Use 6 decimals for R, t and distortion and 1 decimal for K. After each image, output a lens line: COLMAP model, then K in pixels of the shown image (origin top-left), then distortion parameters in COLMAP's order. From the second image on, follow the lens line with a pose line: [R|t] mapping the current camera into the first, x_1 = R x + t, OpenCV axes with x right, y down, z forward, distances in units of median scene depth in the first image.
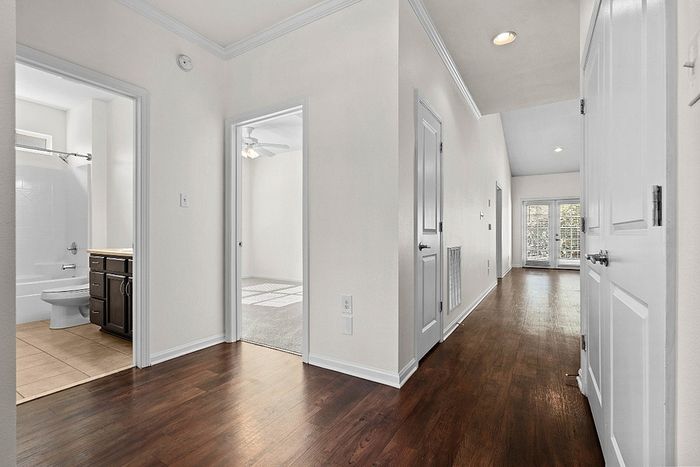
lens RADIAL K [[321.7, 0, 346.7], [0, 321.7, 234.4], [0, 0, 1]] dist [-0.001983, 0.000389]
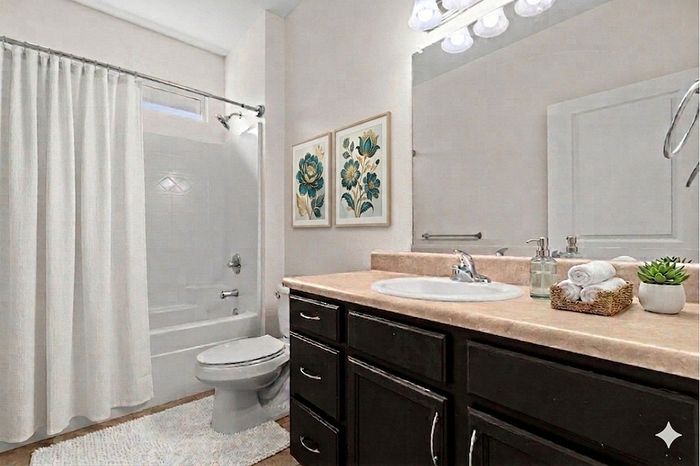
lens RADIAL K [[321.7, 0, 352.1], [0, 321.7, 235.0], [0, 0, 1]] dist [-0.001983, 0.000389]
pose [[0.957598, 0.003328, -0.288089, -0.471185], [-0.006534, 0.999927, -0.010167, -0.006606], [0.288034, 0.011619, 0.957550, 0.485368]]
